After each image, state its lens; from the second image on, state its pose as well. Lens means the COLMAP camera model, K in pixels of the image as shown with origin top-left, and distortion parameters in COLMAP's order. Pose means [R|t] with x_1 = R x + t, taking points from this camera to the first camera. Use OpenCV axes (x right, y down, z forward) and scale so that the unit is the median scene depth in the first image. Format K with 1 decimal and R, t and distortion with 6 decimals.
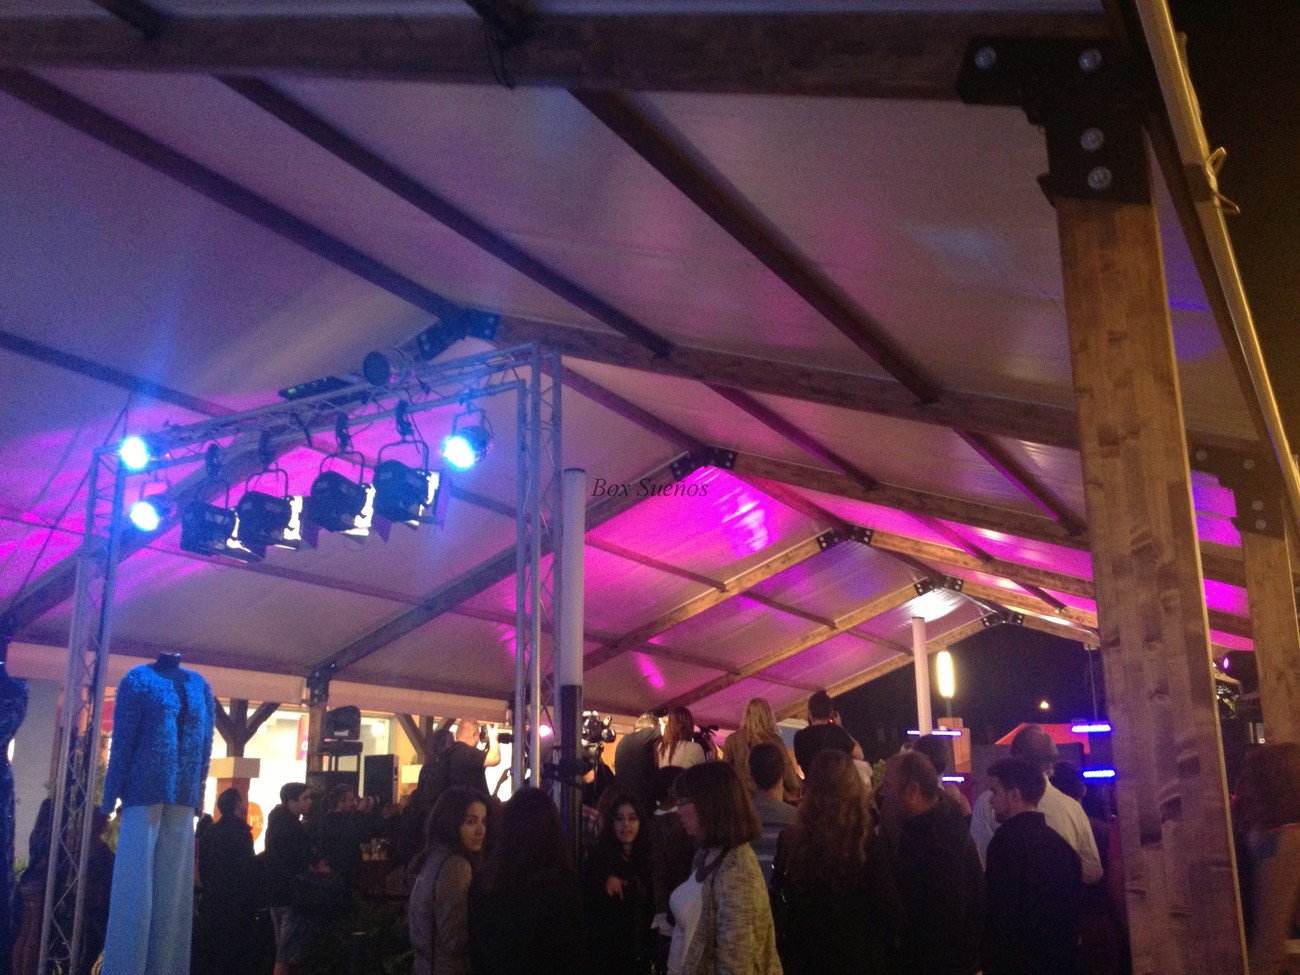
lens RADIAL K [[1298.4, 0, 652.7], [0, 1298.4, 483.0], [0, 0, 1]] dist [-0.013955, 0.000000]
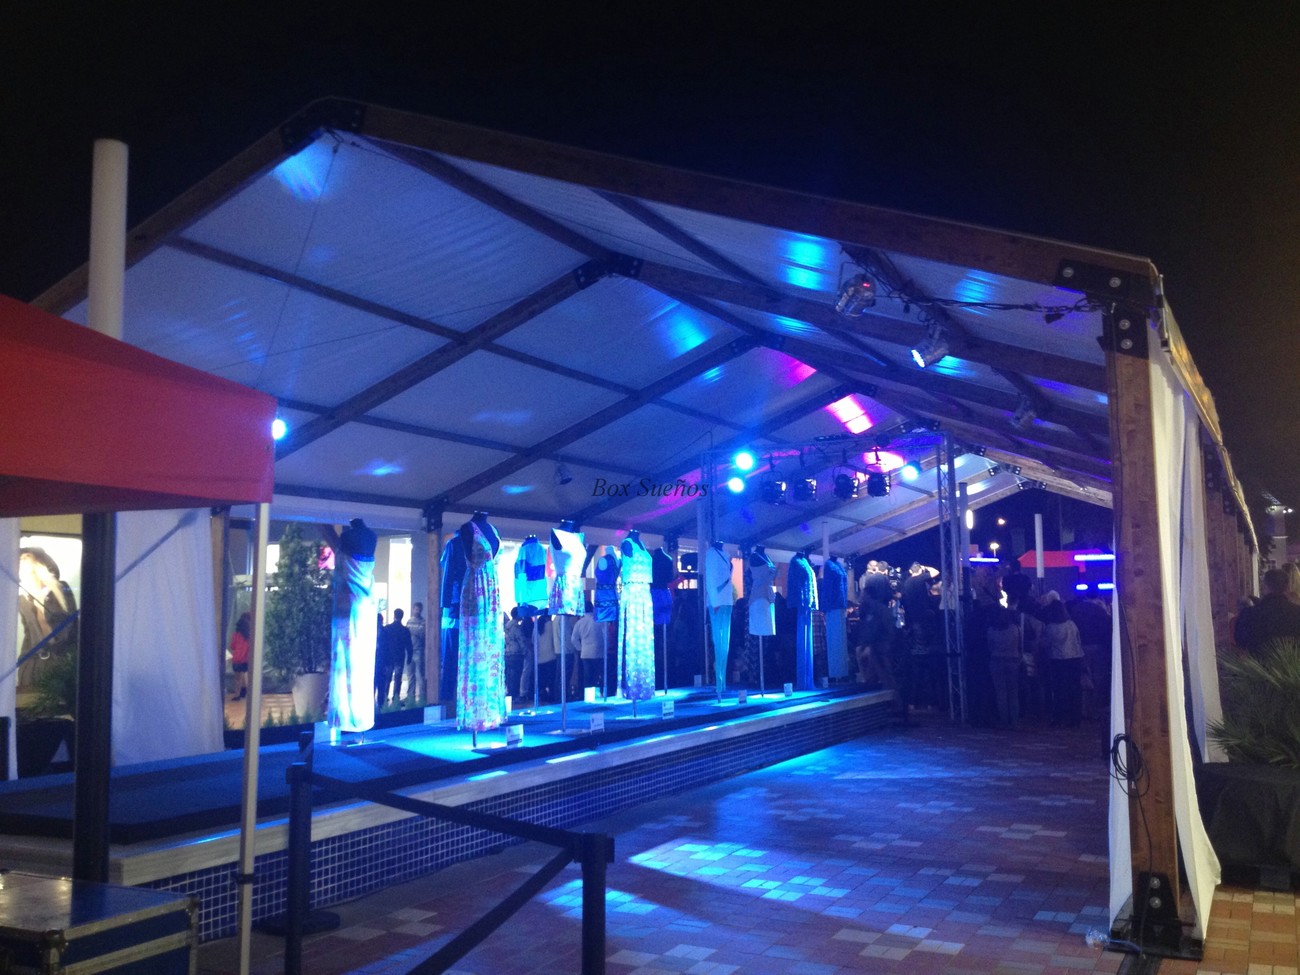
lens RADIAL K [[1298.4, 0, 646.4], [0, 1298.4, 487.9], [0, 0, 1]] dist [-0.013955, 0.000000]
pose [[0.997262, -0.008978, 0.073397, -0.144283], [-0.002352, 0.988248, 0.152840, -0.066725], [-0.073907, -0.152594, 0.985522, -0.270167]]
